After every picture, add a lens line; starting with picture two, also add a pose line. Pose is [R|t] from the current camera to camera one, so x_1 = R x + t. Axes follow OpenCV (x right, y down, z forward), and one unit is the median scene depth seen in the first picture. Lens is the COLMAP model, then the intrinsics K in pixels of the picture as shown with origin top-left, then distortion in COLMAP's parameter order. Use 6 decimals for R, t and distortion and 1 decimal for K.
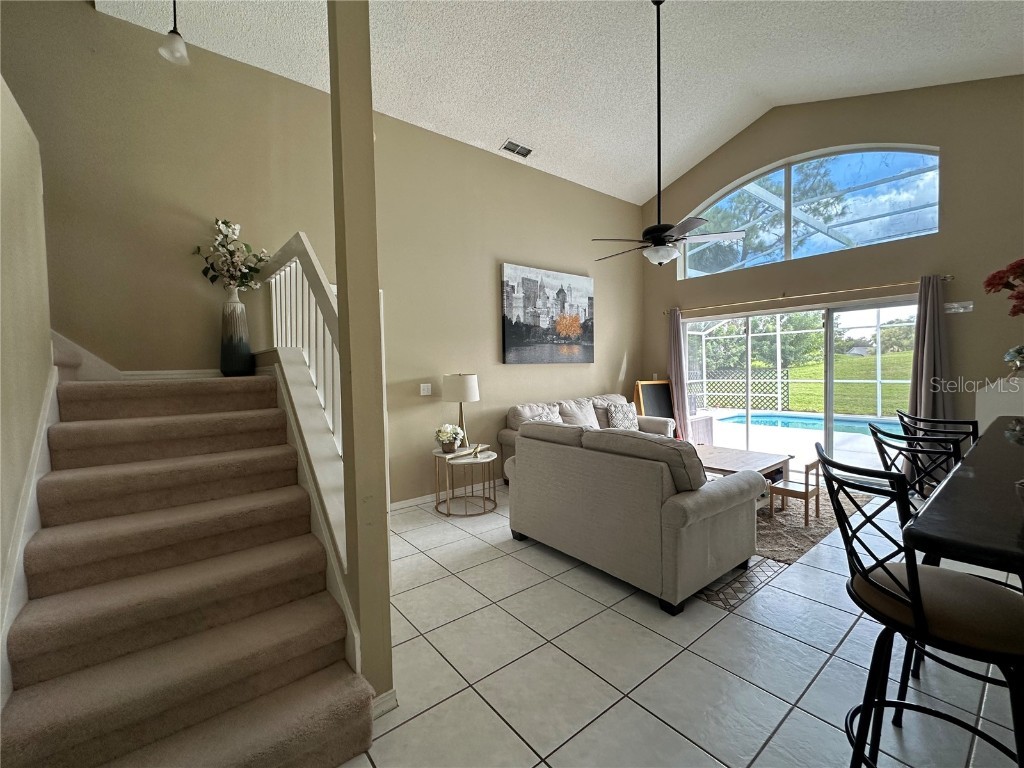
lens RADIAL K [[429.1, 0, 512.0], [0, 429.1, 384.0], [0, 0, 1]] dist [-0.003961, 0.000039]
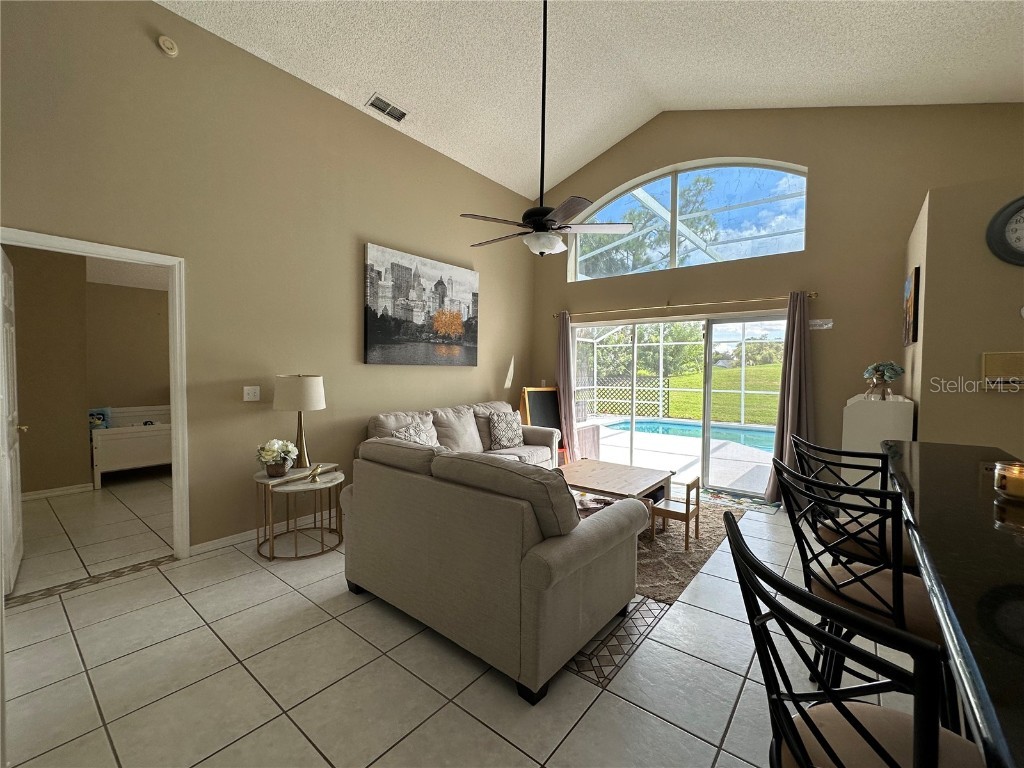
lens RADIAL K [[429.1, 0, 512.0], [0, 429.1, 384.0], [0, 0, 1]] dist [-0.003961, 0.000039]
pose [[0.974591, 0.023970, 0.222707, 0.073956], [-0.022820, 0.999710, -0.007733, -0.008188], [-0.222828, 0.002454, 0.974855, 0.126590]]
